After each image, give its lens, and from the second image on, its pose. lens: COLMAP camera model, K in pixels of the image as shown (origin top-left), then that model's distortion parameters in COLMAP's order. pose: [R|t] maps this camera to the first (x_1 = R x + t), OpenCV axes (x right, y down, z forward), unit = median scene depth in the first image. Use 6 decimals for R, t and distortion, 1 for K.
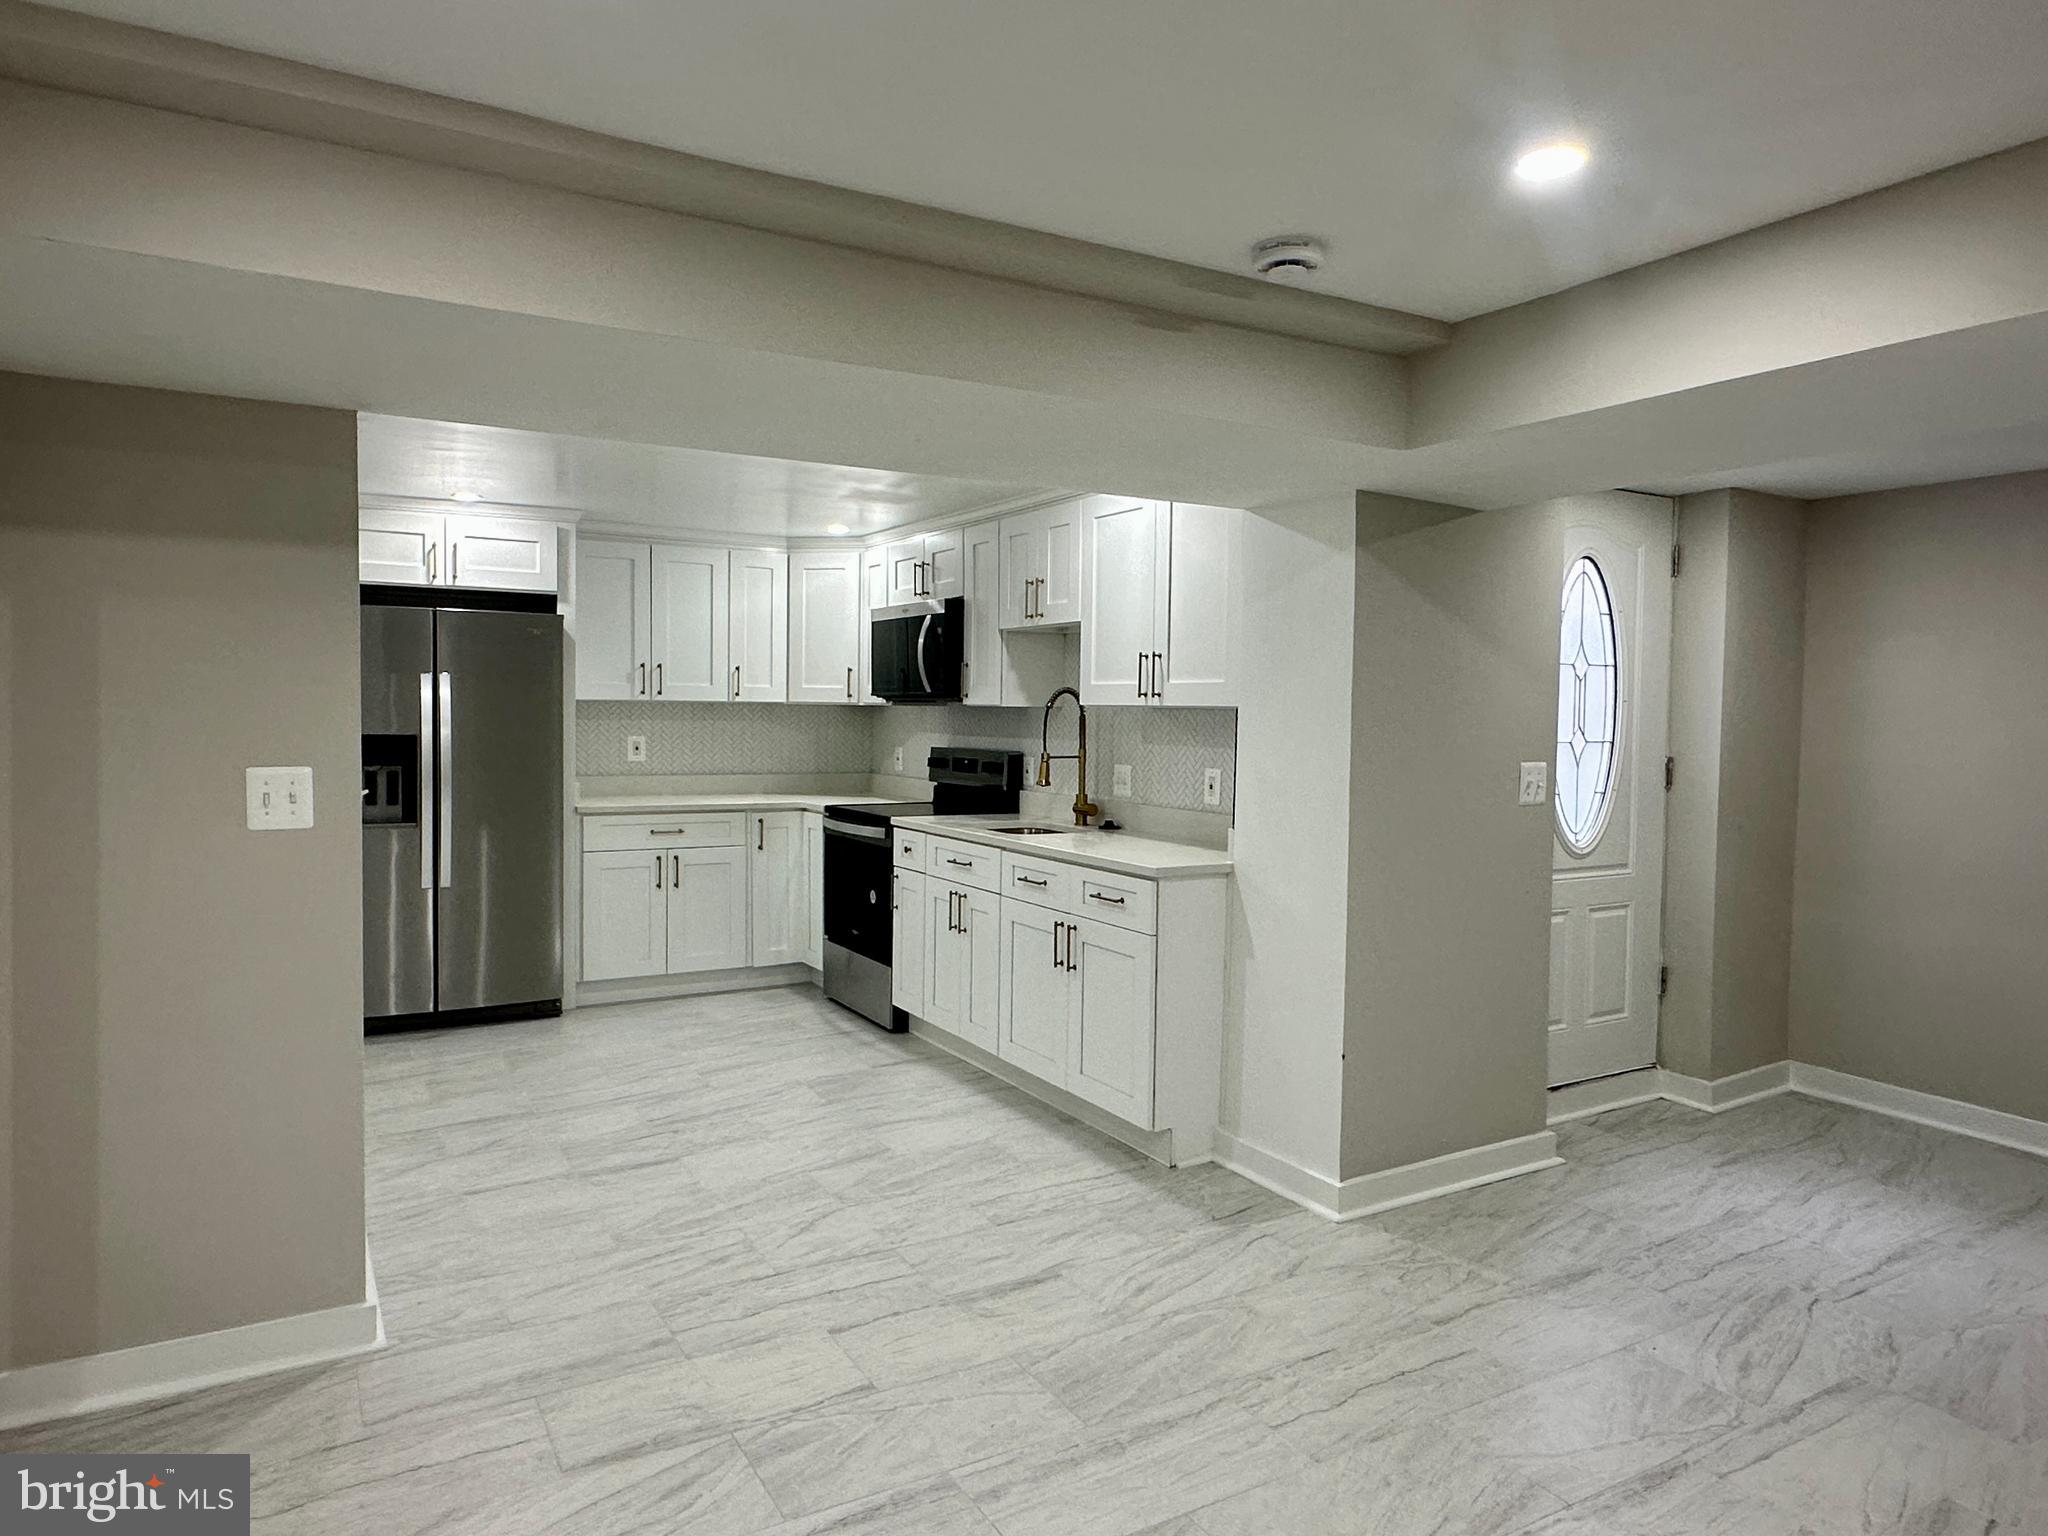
lens RADIAL K [[1272.5, 0, 1023.1], [0, 1272.5, 764.5], [0, 0, 1]] dist [-0.001441, -0.000704]
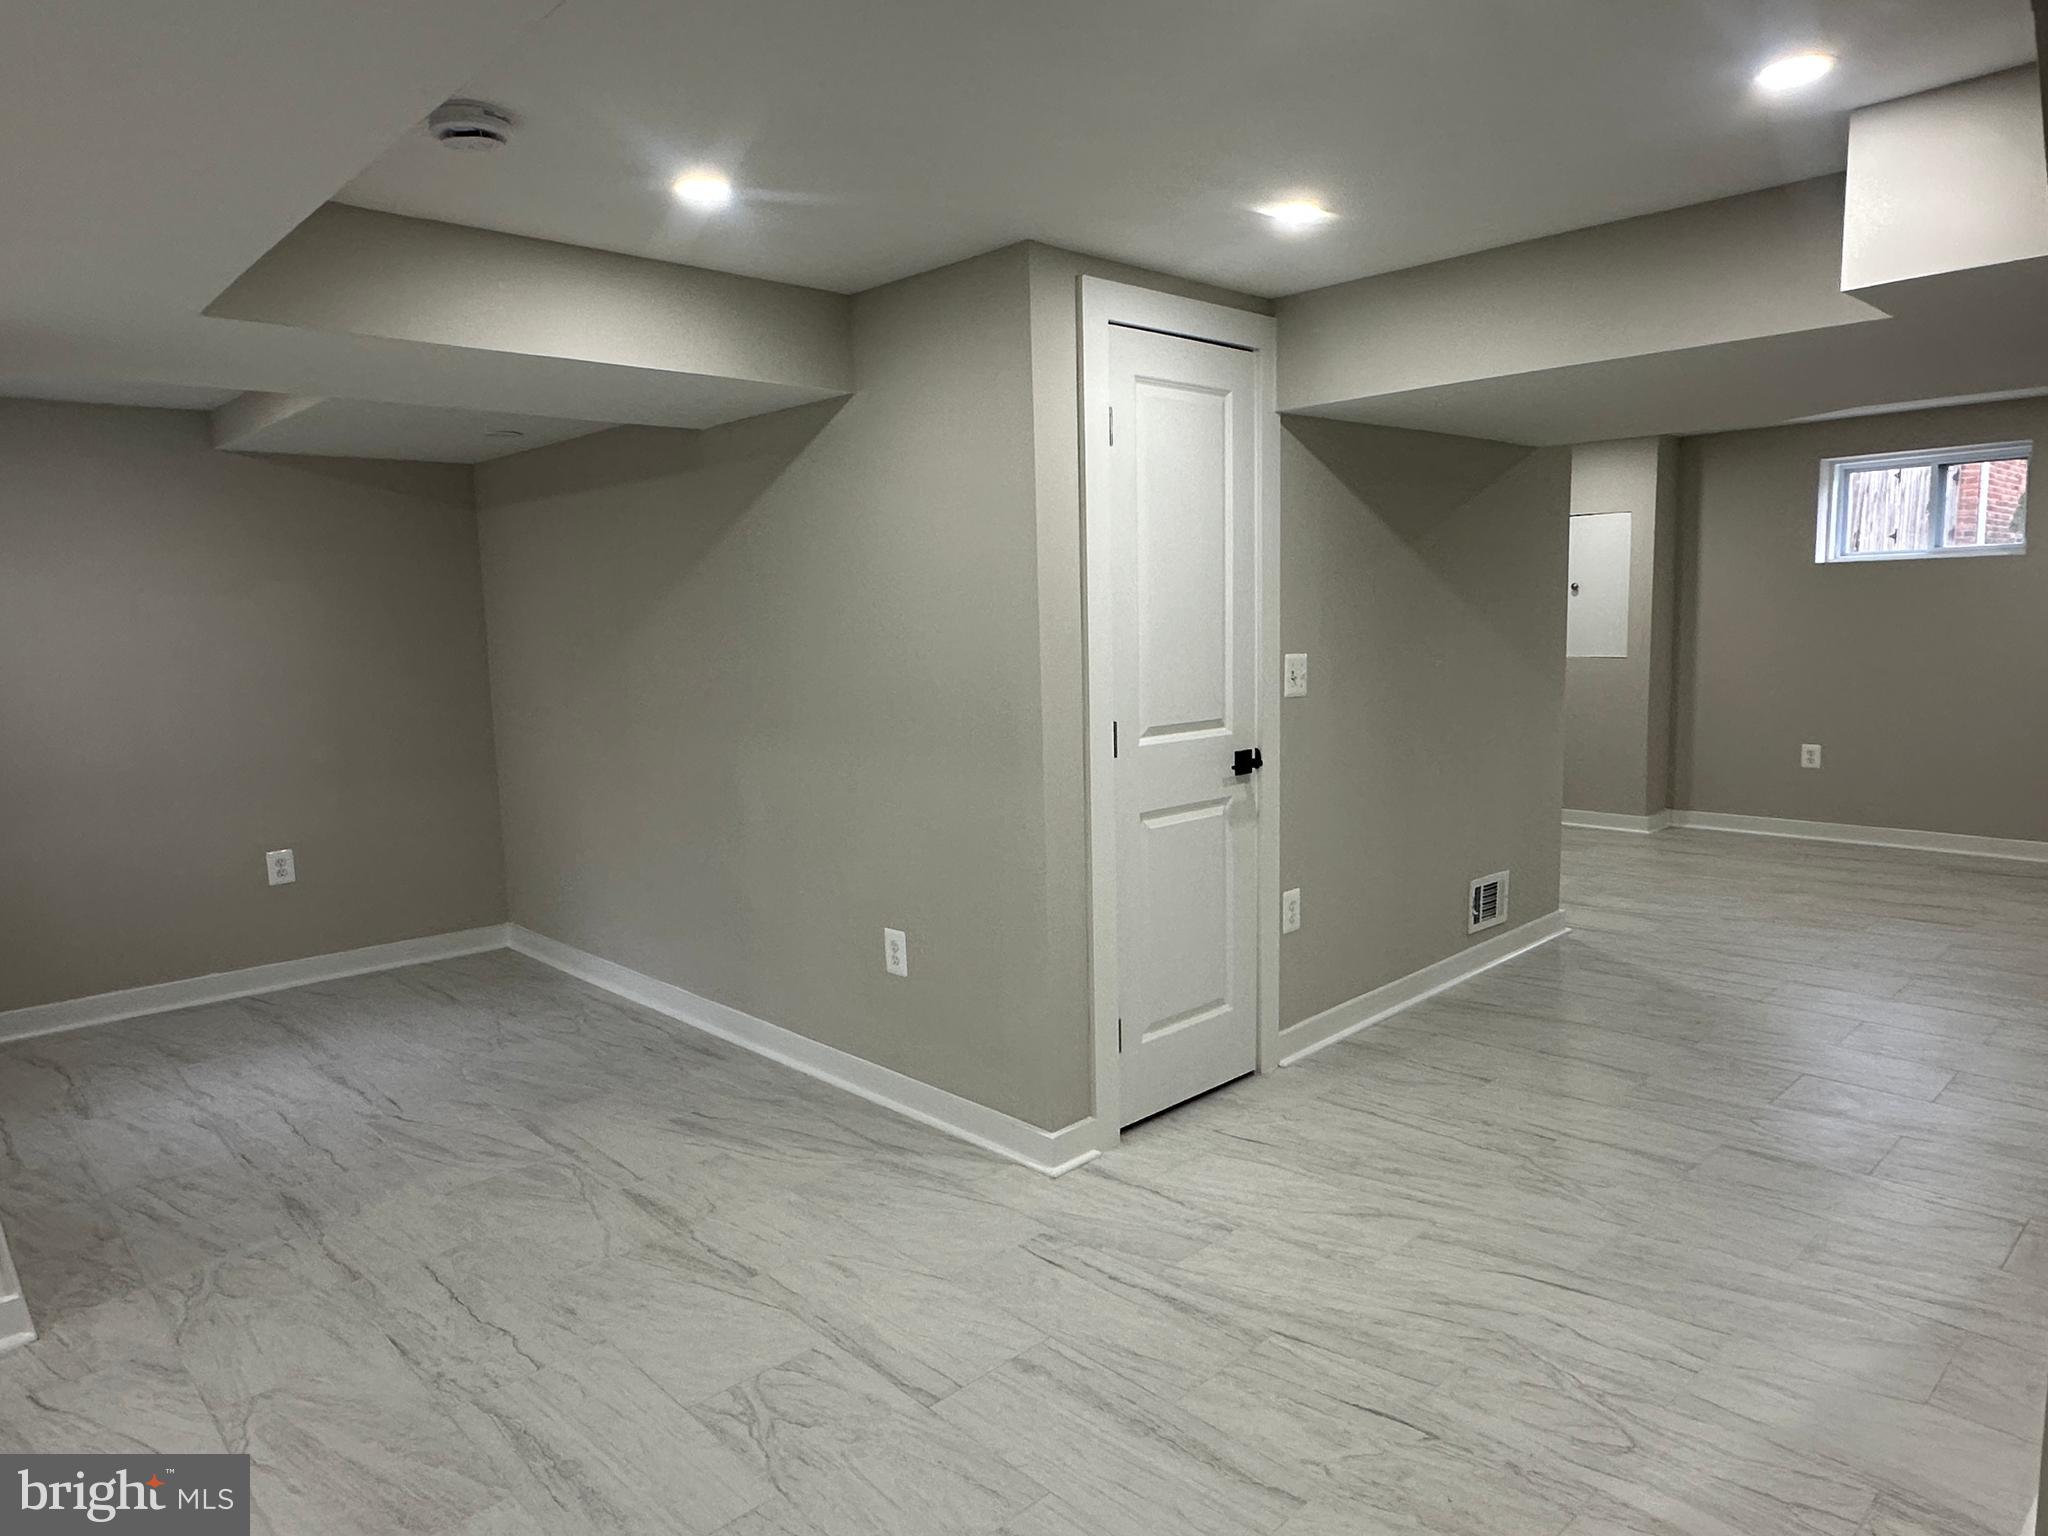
lens RADIAL K [[1272.5, 0, 1024.6], [0, 1272.5, 761.3], [0, 0, 1]] dist [-0.001441, -0.000704]
pose [[-0.250062, -0.119539, 0.960822, -0.639338], [0.058569, 0.988665, 0.138246, -0.041710], [-0.966457, 0.090844, -0.240226, 0.686246]]
